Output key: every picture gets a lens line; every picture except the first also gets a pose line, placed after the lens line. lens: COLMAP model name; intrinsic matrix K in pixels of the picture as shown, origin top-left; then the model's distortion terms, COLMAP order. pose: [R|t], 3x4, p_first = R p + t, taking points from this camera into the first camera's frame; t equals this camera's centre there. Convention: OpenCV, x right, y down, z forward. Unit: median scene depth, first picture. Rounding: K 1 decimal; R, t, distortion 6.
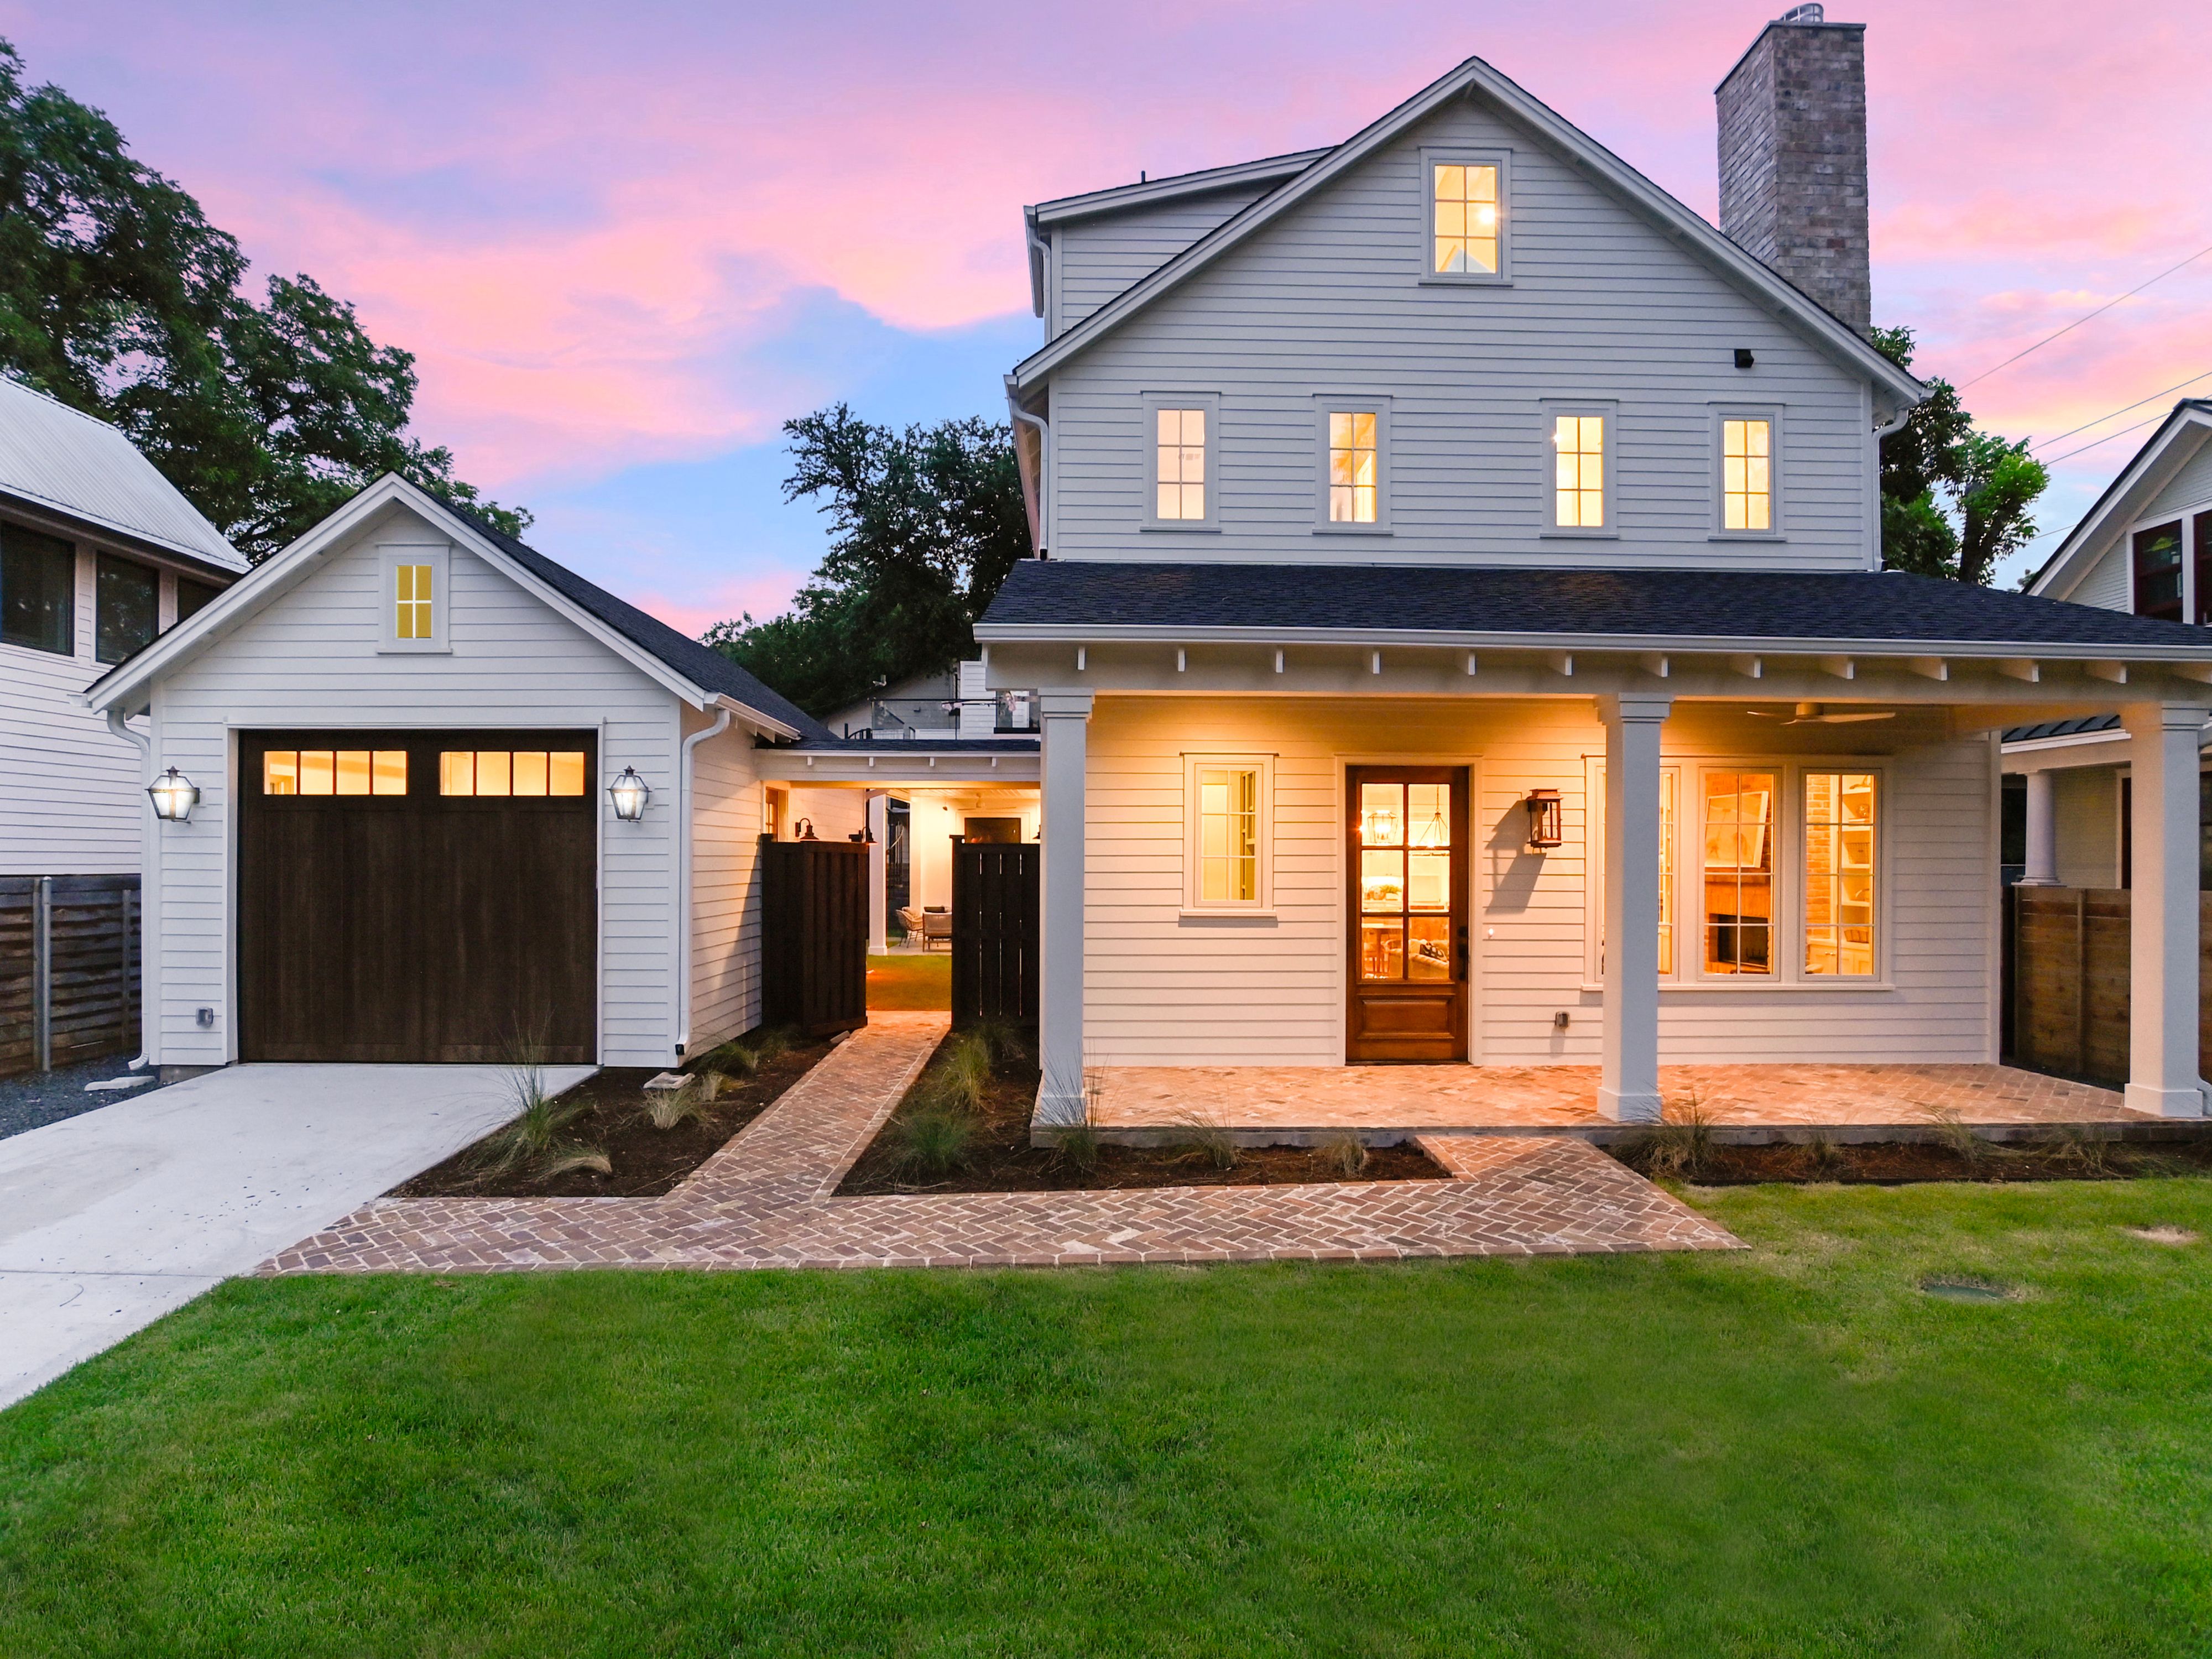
lens RADIAL K [[1152.9, 0, 1107.2], [0, 1152.9, 845.7], [0, 0, 1]] dist [-0.016381, 0.002076]
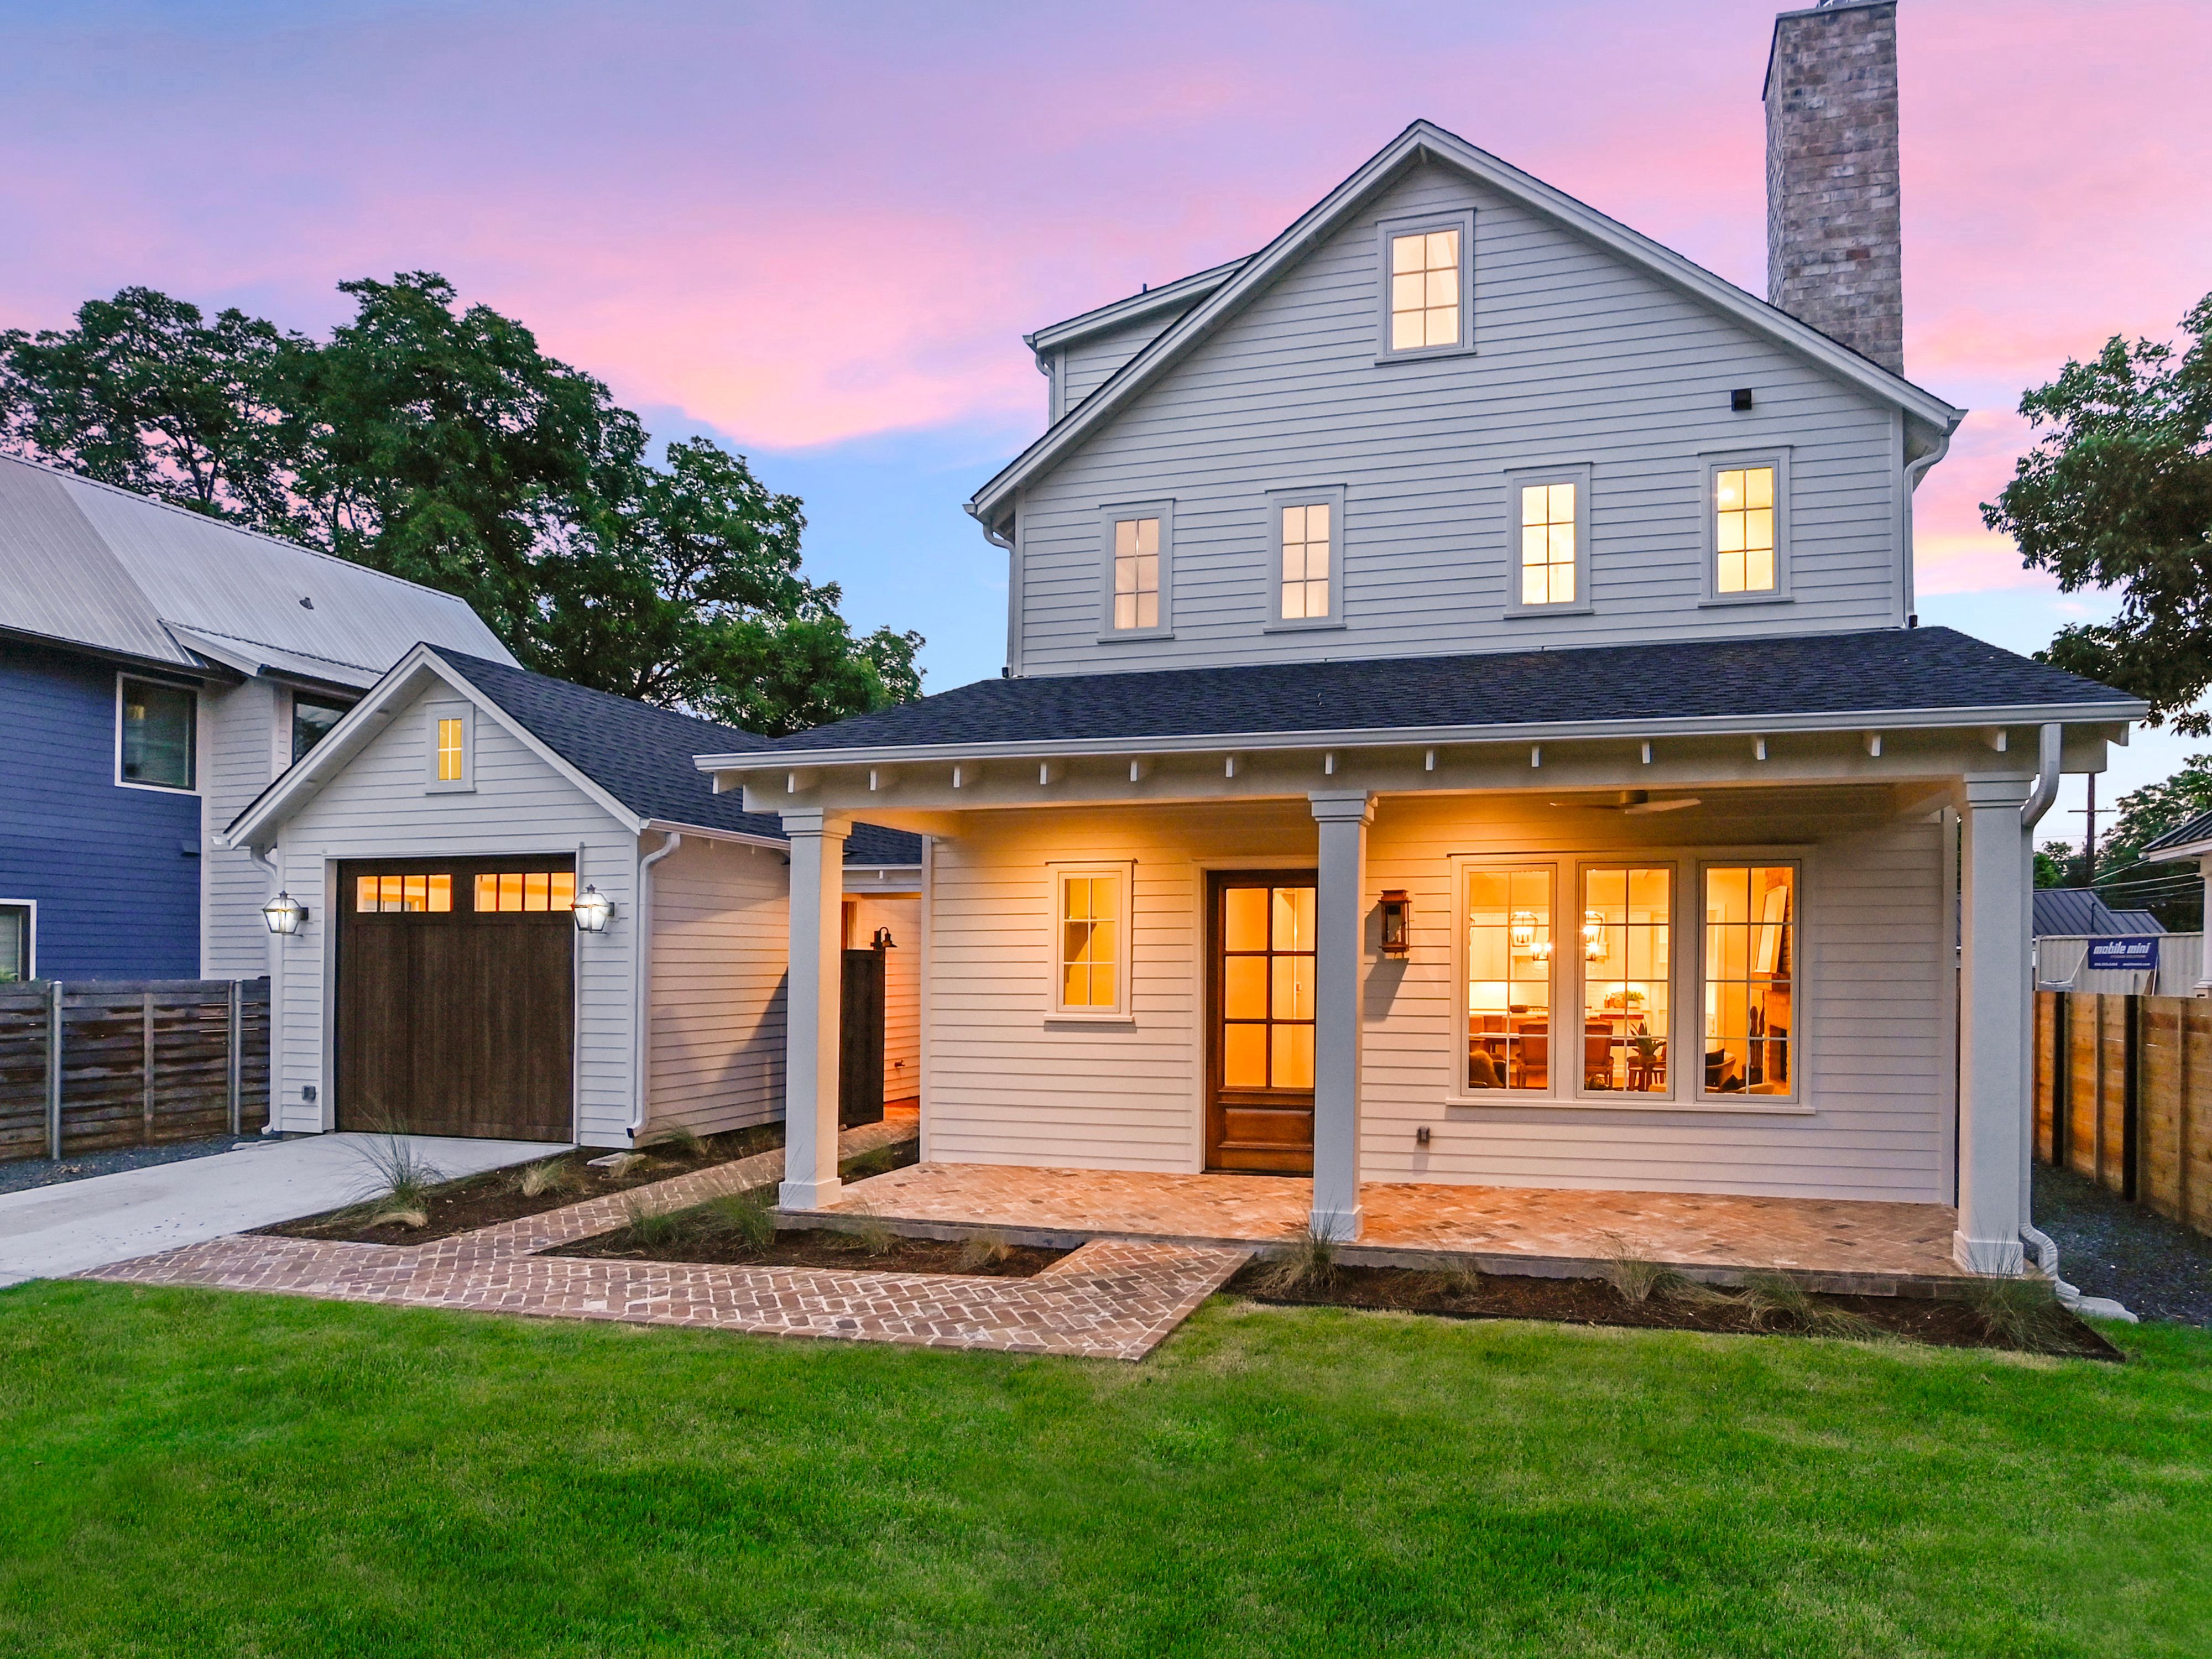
lens RADIAL K [[1229.3, 0, 1294.1], [0, 1229.3, 930.6], [0, 0, 1]] dist [-0.009749, -0.000999]
pose [[0.966413, -0.007674, -0.256878, 0.544137], [0.004530, 0.999907, -0.012831, -0.003989], [0.256952, 0.011236, 0.966359, -0.003695]]
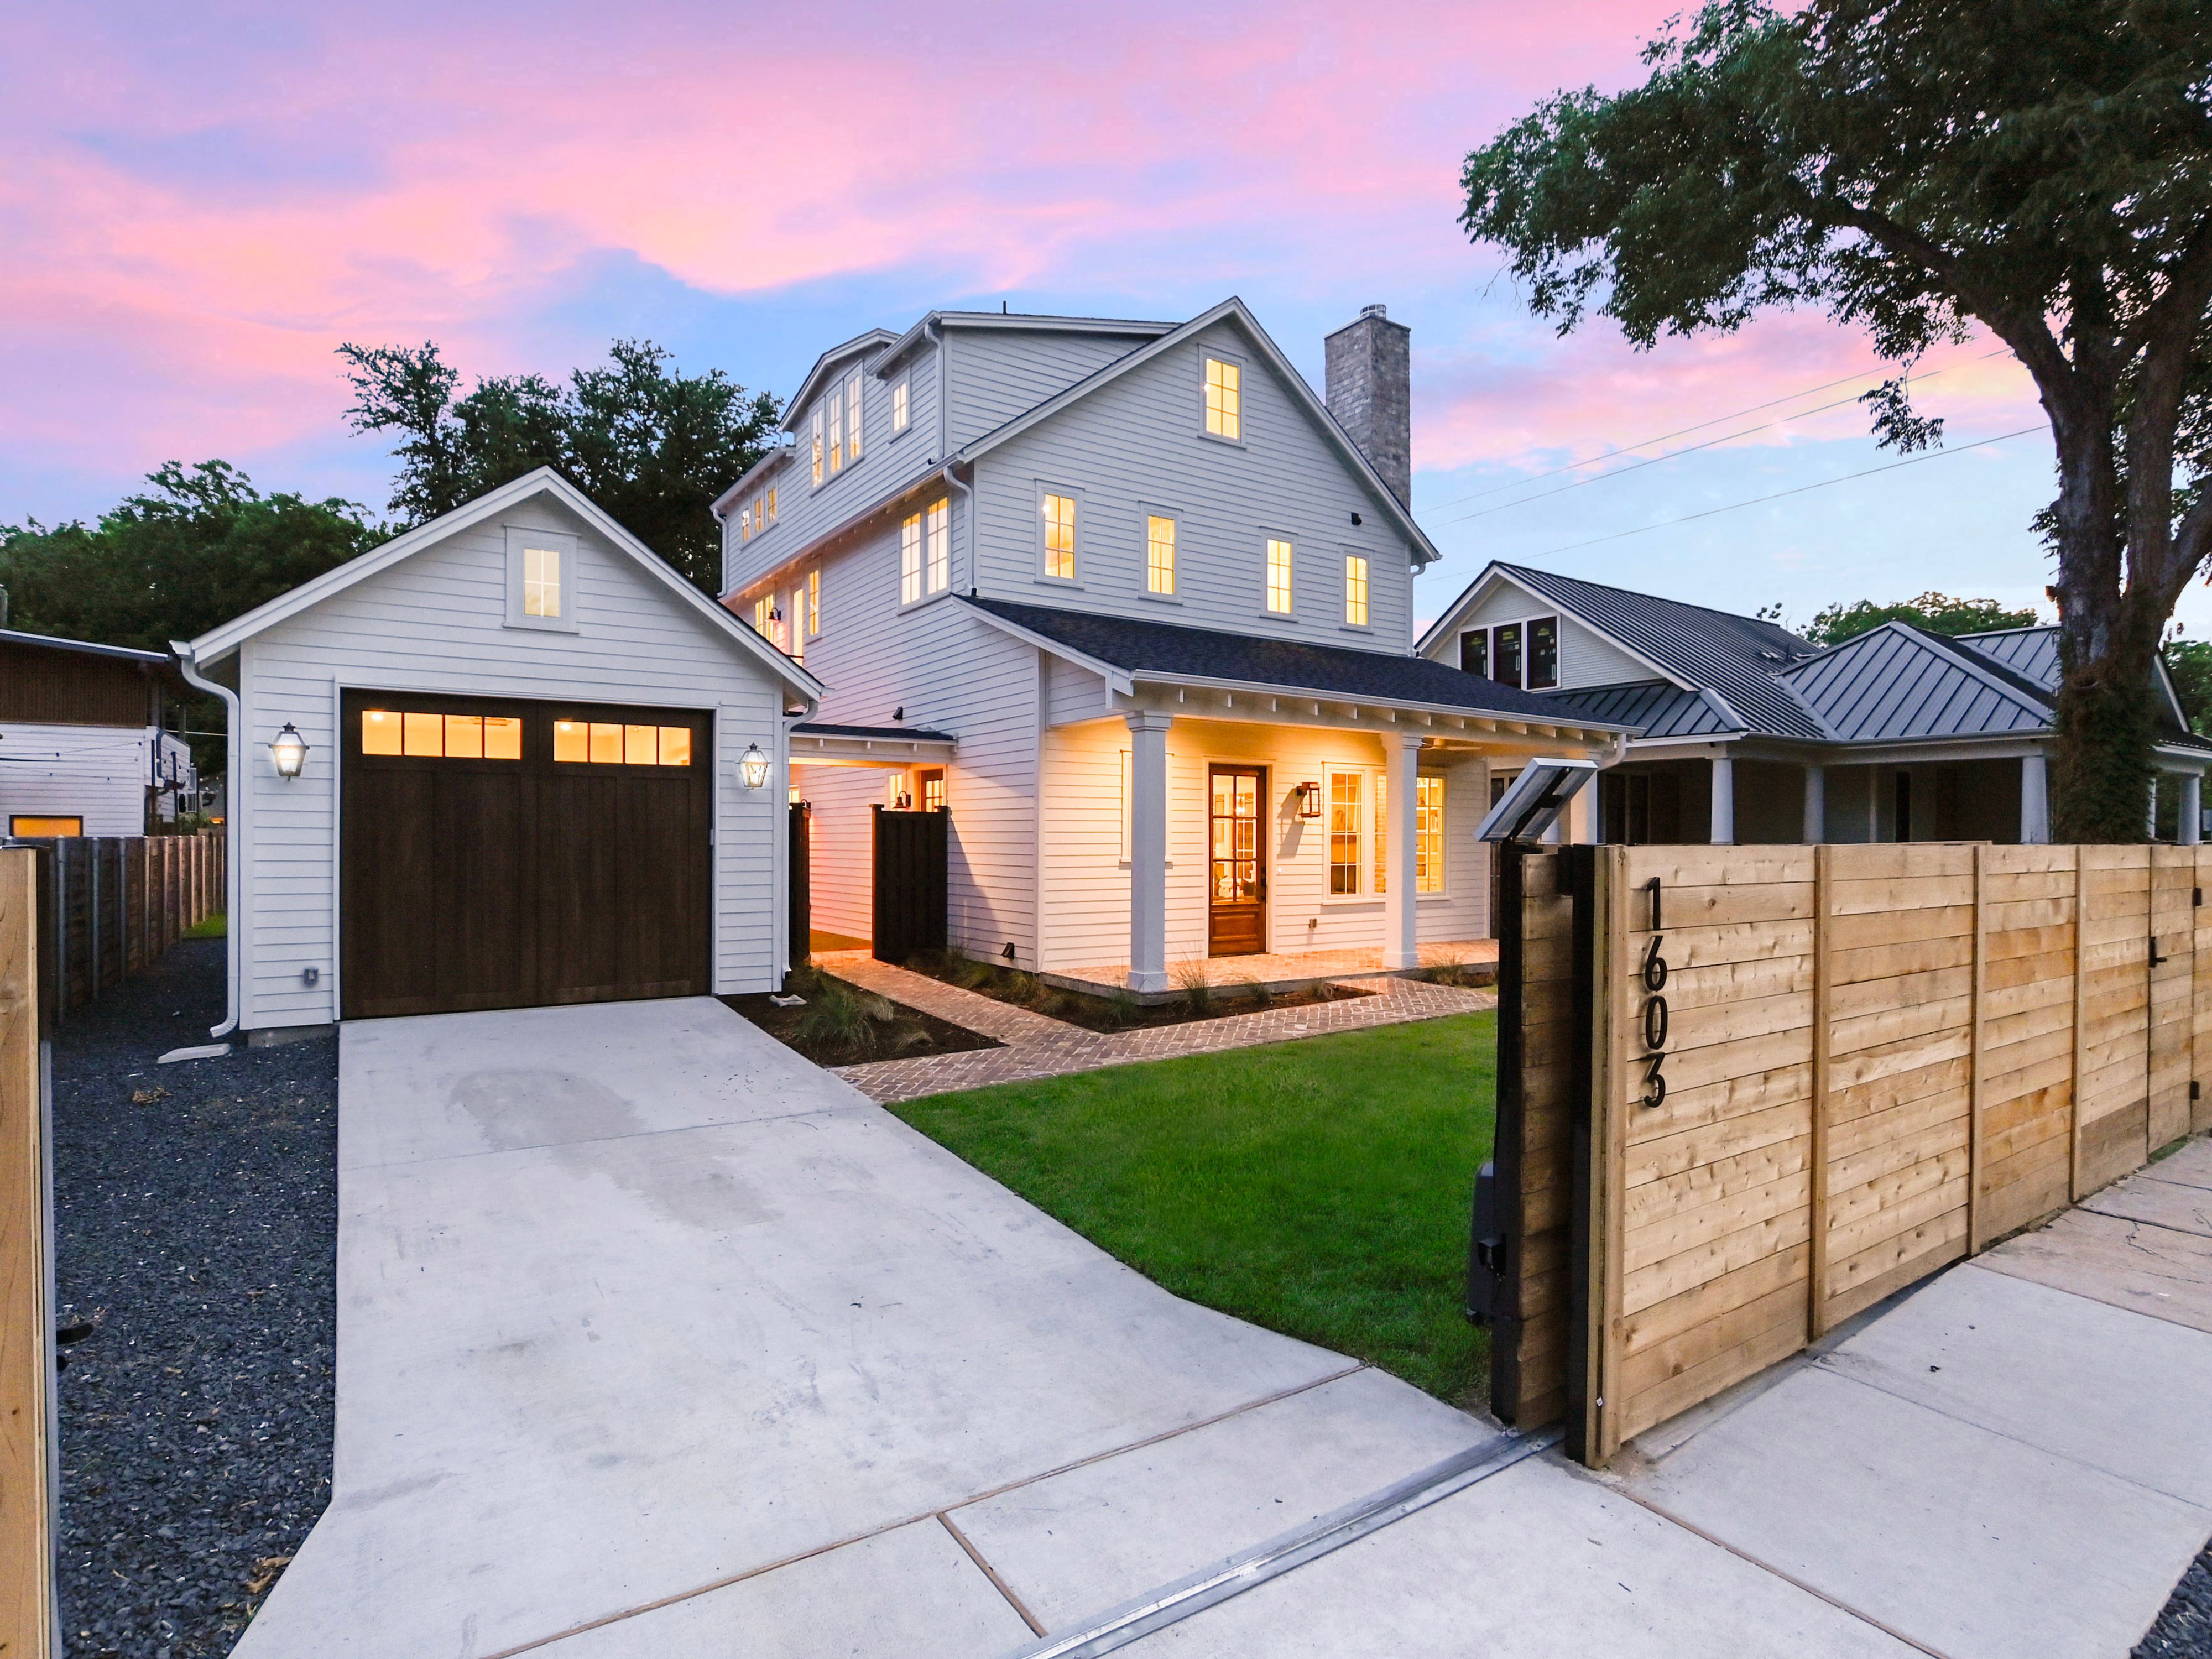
lens RADIAL K [[1122.1, 0, 1129.1], [0, 1122.1, 821.7], [0, 0, 1]] dist [0.001353, 0.000608]
pose [[0.840413, 0.007187, 0.541899, -0.678571], [-0.005059, 0.999973, -0.005417, 0.017109], [-0.541923, 0.001811, 0.840426, -0.194161]]
